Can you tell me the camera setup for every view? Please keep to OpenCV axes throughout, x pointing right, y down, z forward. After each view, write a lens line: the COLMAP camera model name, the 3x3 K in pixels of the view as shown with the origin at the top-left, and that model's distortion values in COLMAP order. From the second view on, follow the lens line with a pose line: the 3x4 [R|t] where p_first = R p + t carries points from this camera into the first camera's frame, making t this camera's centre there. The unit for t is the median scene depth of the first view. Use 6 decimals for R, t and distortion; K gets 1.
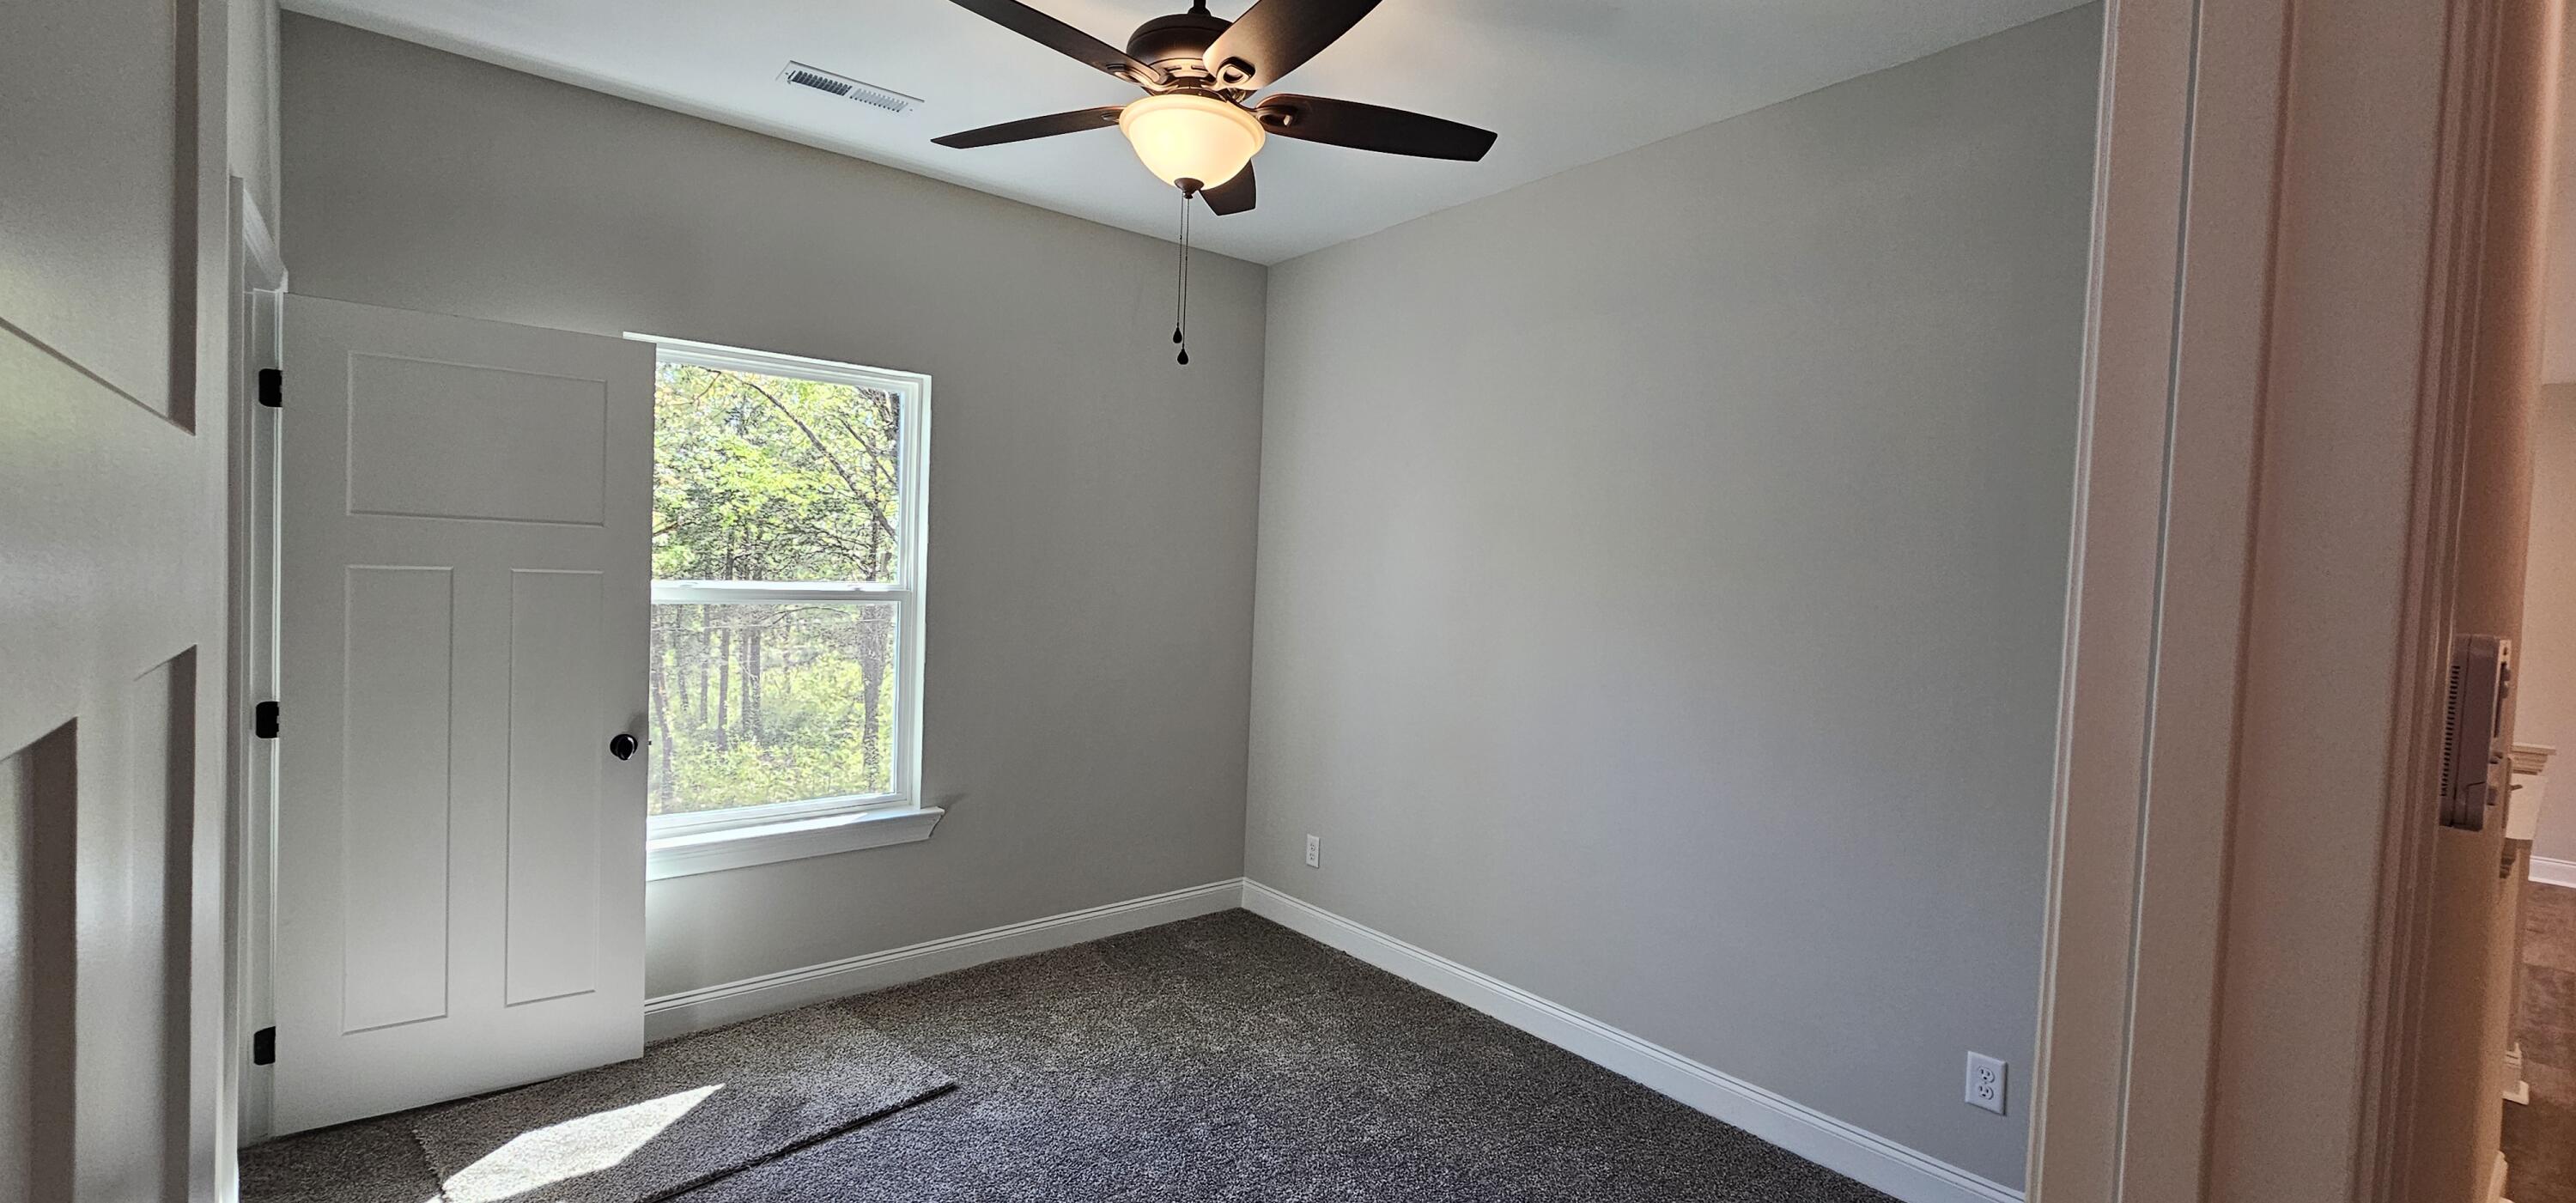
lens RADIAL K [[1053.3, 0, 1309.5], [0, 1053.3, 633.3], [0, 0, 1]] dist [-0.005517, 0.002464]
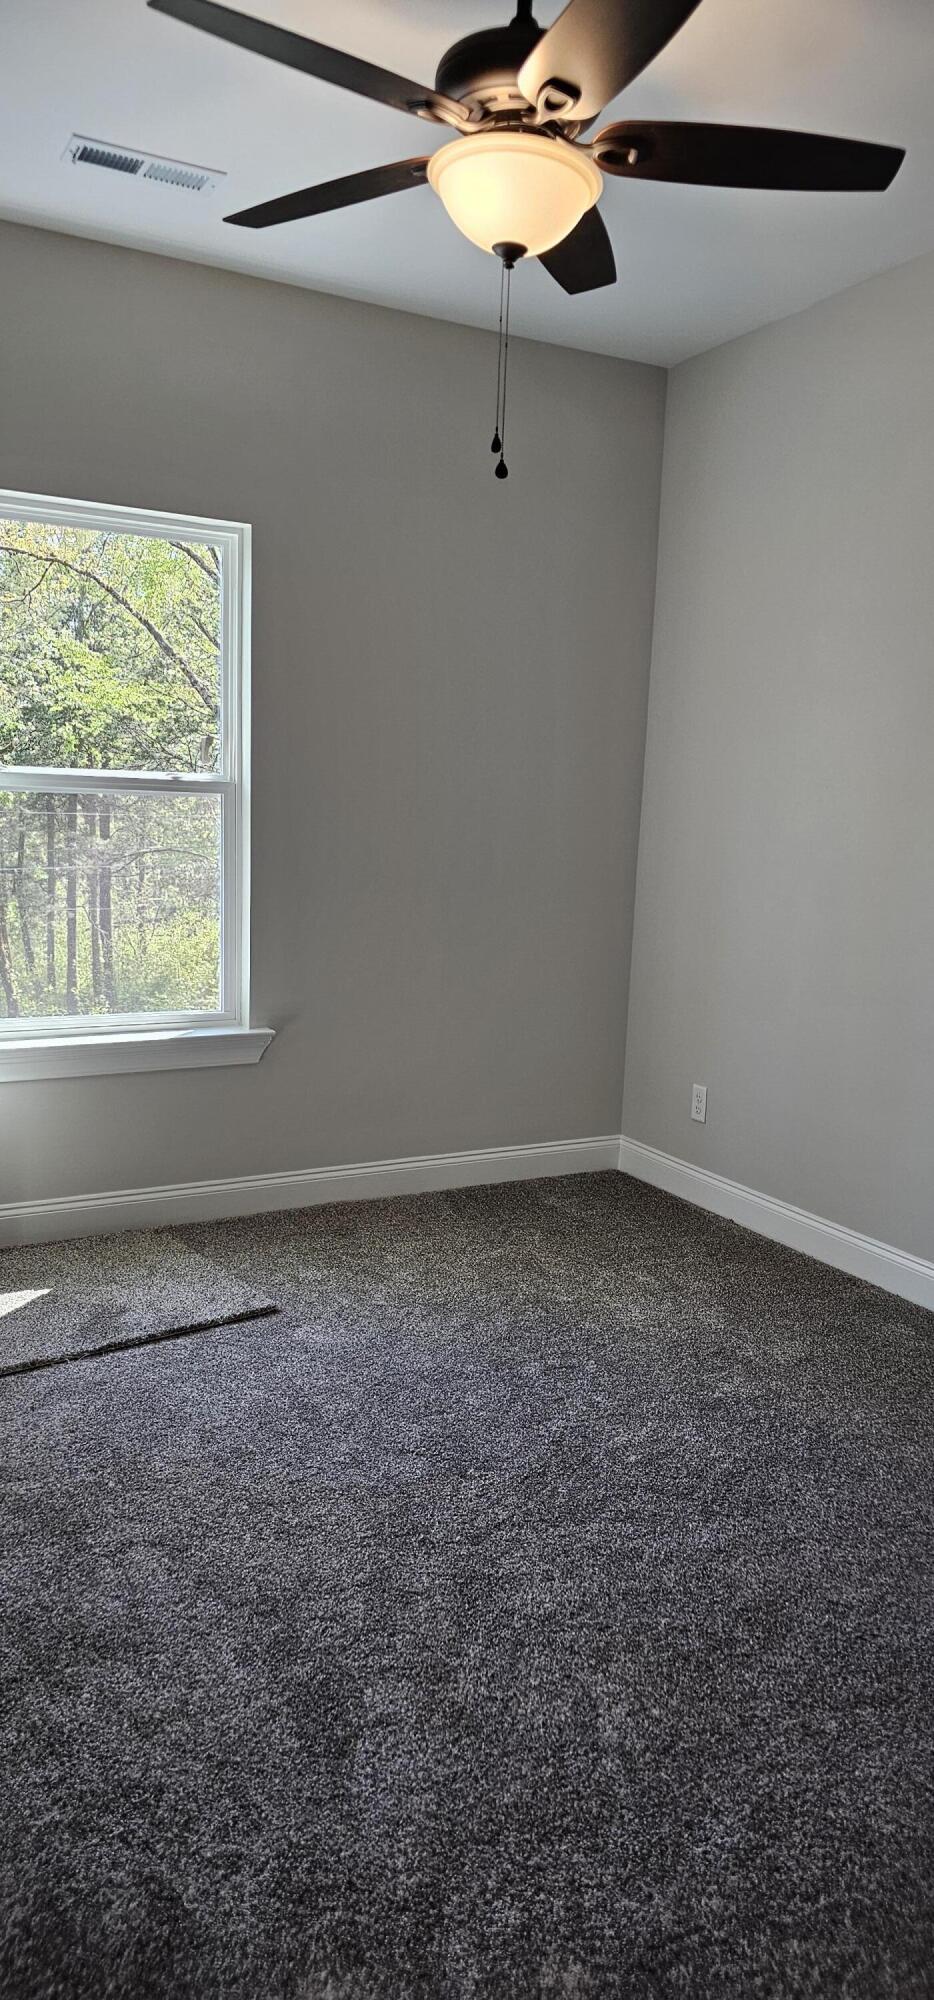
lens RADIAL K [[1333.4, 0, 522.9], [0, 1333.4, 1050.4], [0, 0, 1]] dist [0.055202, -0.048442]
pose [[0.982616, 0.030513, -0.183124, 0.082451], [-0.008744, 0.992913, 0.118524, 0.056426], [0.185443, -0.114863, 0.975919, -0.086164]]
